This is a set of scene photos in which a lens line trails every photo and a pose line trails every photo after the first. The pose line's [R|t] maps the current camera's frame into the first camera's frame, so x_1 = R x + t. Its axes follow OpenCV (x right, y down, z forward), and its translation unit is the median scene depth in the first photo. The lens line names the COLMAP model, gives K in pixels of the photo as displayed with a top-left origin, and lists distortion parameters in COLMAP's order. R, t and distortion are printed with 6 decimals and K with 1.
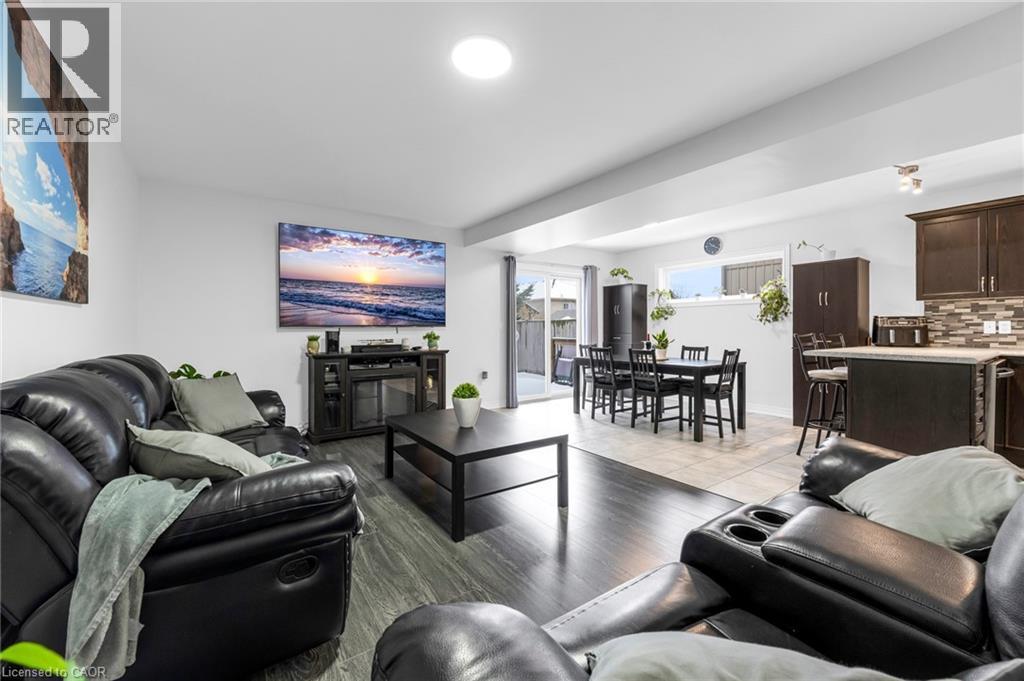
lens RADIAL K [[410.2, 0, 511.3], [0, 410.2, 334.0], [0, 0, 1]] dist [-0.000411, -0.000002]
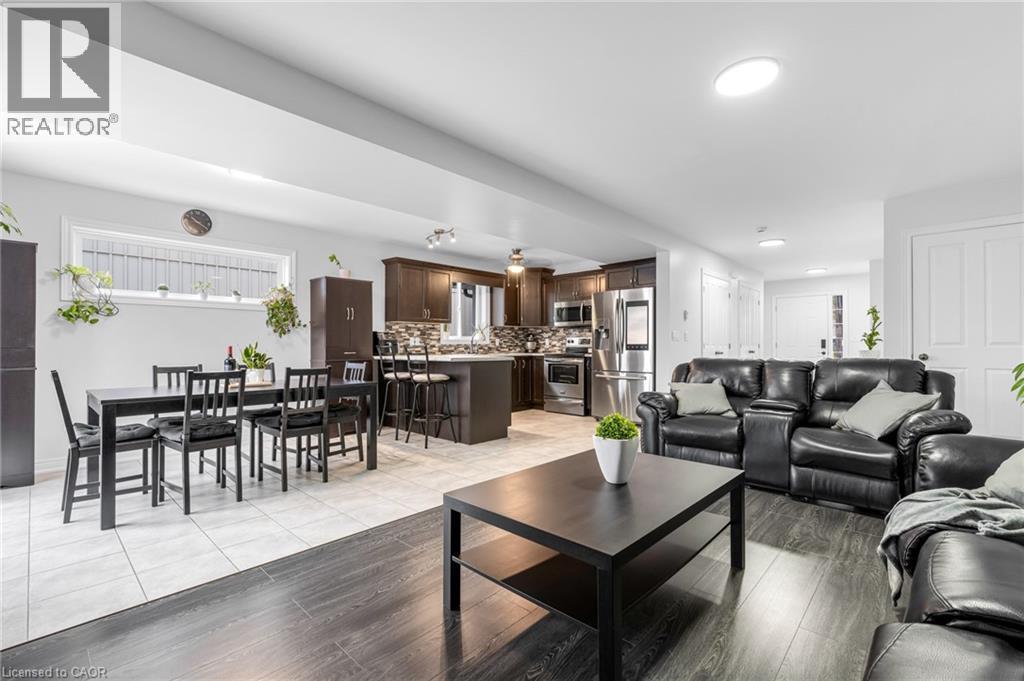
lens RADIAL K [[446.1, 0, 511.3], [0, 446.1, 342.9], [0, 0, 1]] dist [-0.002170, -0.000144]
pose [[-0.184412, 0.009252, 0.982806, -0.478442], [0.012139, 0.999901, -0.007135, 0.005138], [-0.982774, 0.010615, -0.184506, 0.798140]]
